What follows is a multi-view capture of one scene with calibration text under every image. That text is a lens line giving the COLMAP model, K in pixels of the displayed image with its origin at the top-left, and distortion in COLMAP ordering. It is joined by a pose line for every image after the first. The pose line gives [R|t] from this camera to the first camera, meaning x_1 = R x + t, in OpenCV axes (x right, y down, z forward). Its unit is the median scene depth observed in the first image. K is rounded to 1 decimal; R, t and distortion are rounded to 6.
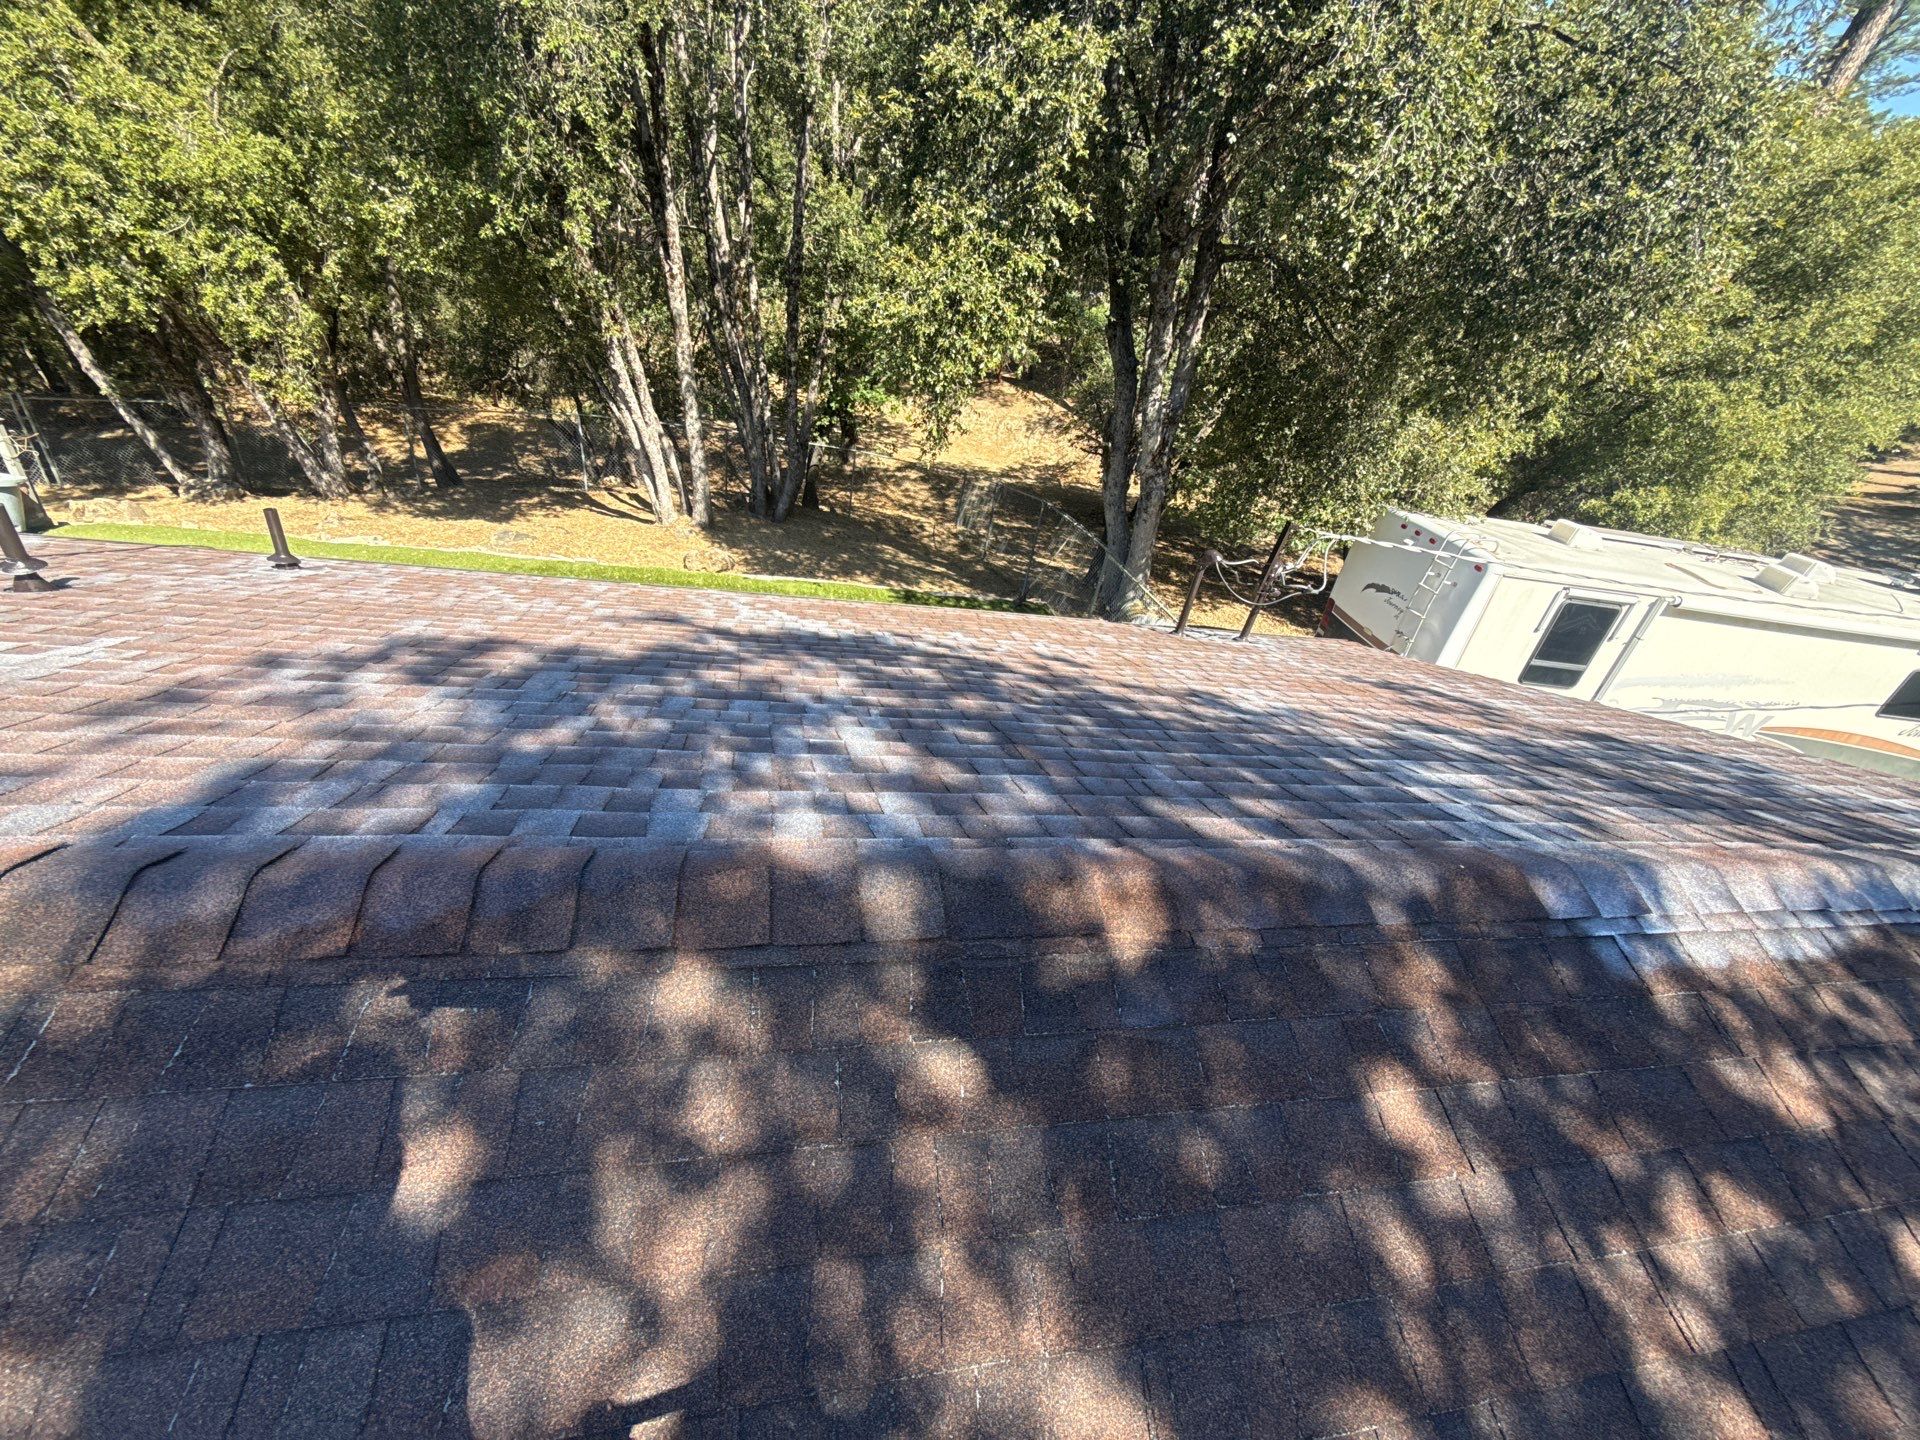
lens RADIAL K [[771.2, 0, 990.5], [0, 771.2, 716.3], [0, 0, 1]] dist [0.001174, -0.000818]
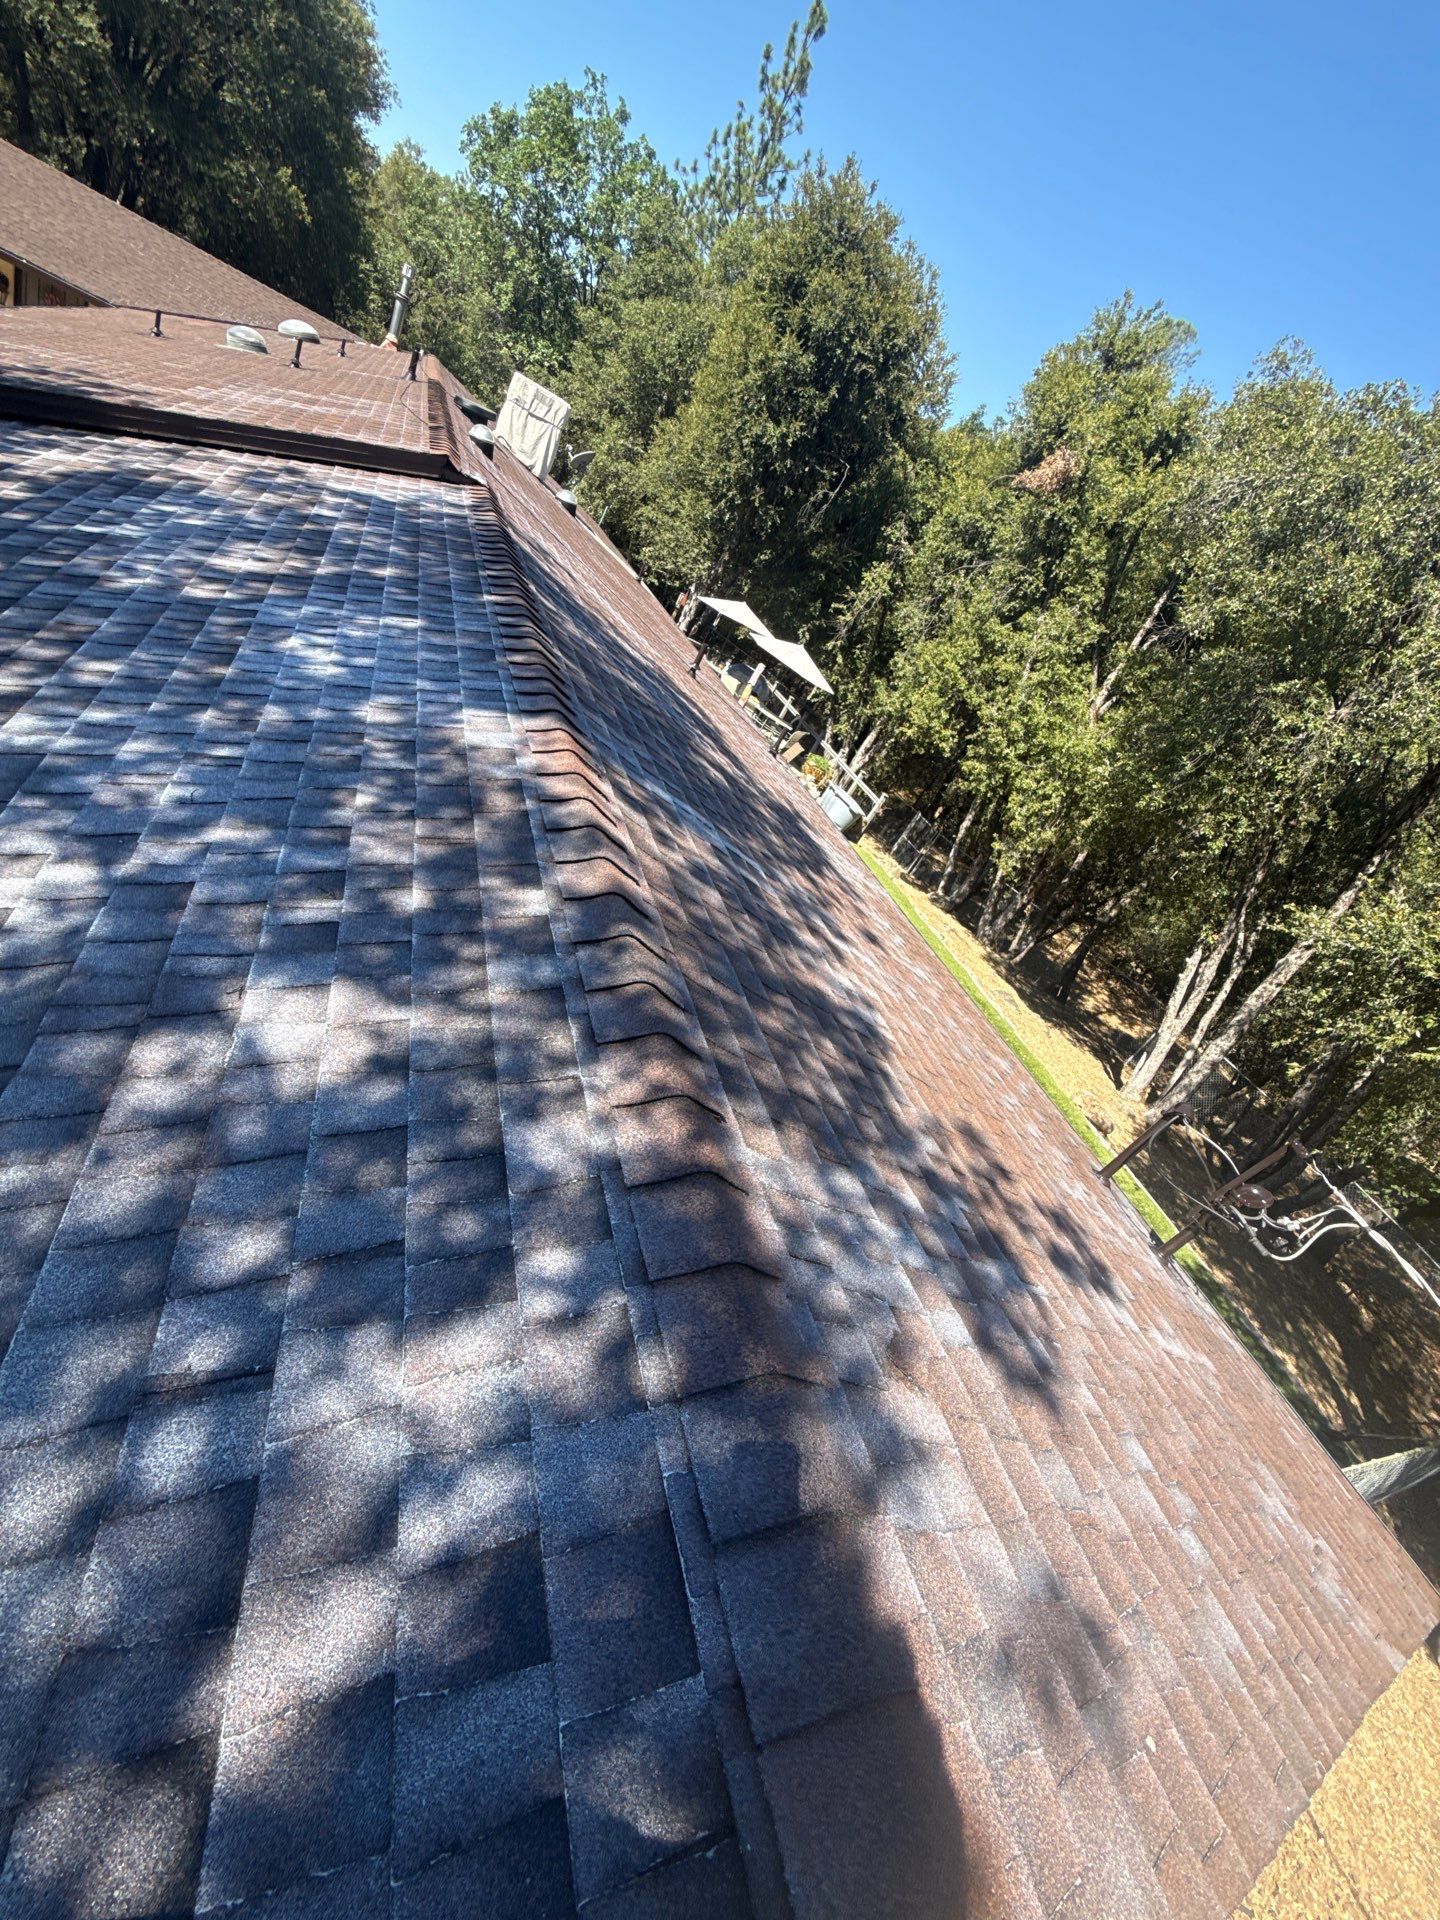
lens RADIAL K [[771.2, 0, 734.2], [0, 771.2, 956.3], [0, 0, 1]] dist [0.001174, -0.000818]
pose [[0.211723, 0.429896, -0.877703, 0.432201], [-0.831377, 0.551346, 0.069499, 0.015071], [0.513795, 0.714988, 0.474138, 0.162195]]
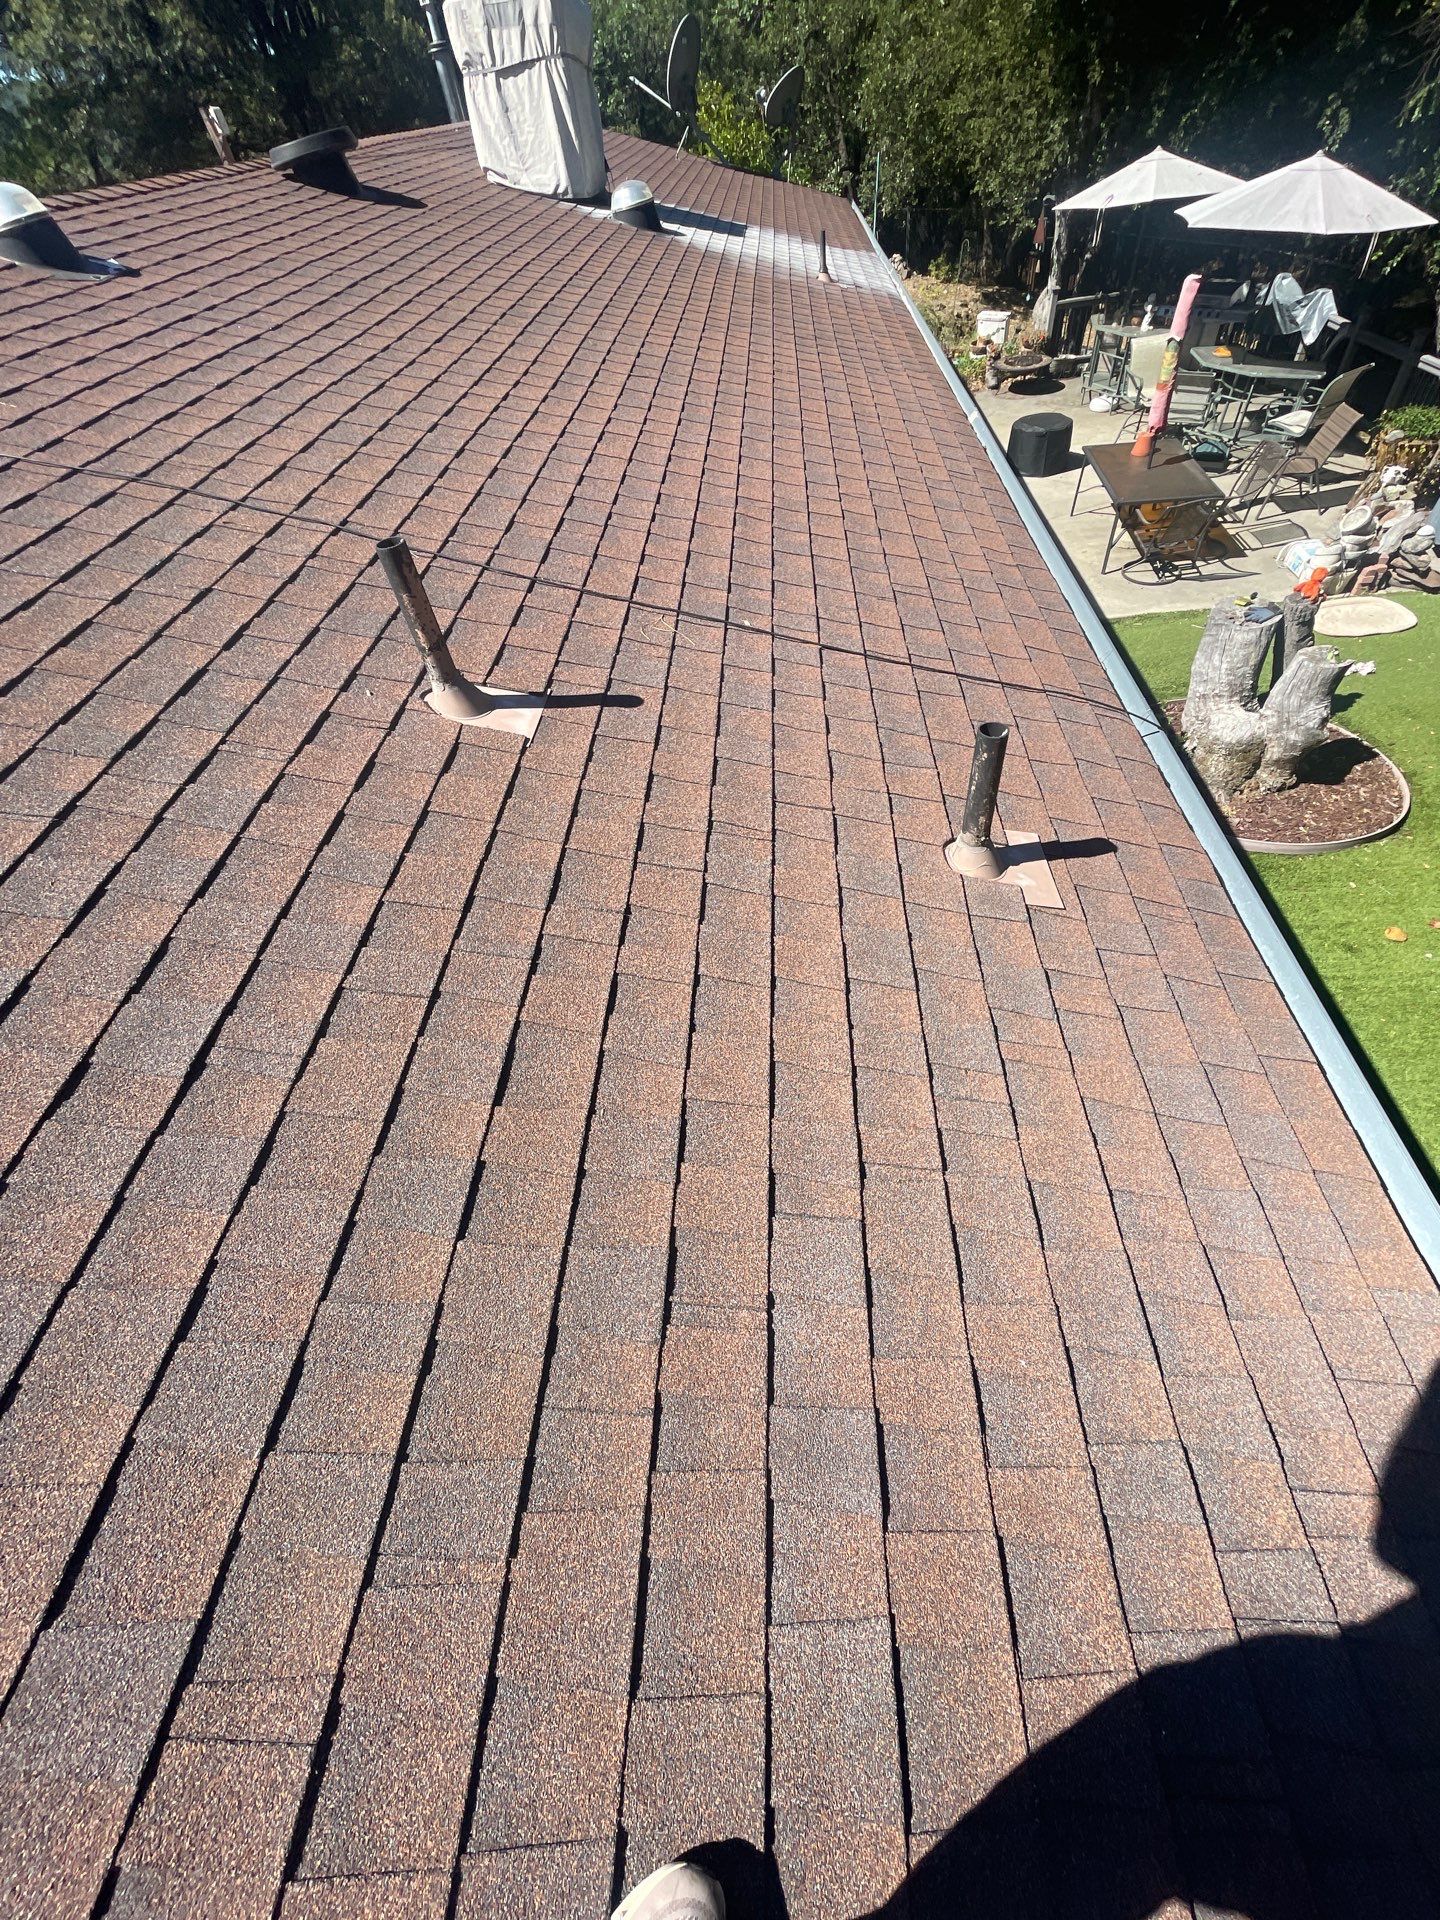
lens RADIAL K [[792.6, 0, 718.5], [0, 792.6, 968.9], [0, 0, 1]] dist [-0.002773, -0.000538]
pose [[-0.244695, 0.625263, -0.741060, -0.240977], [-0.439679, 0.609642, 0.659560, -0.161159], [0.864180, 0.487220, 0.125739, 0.371572]]
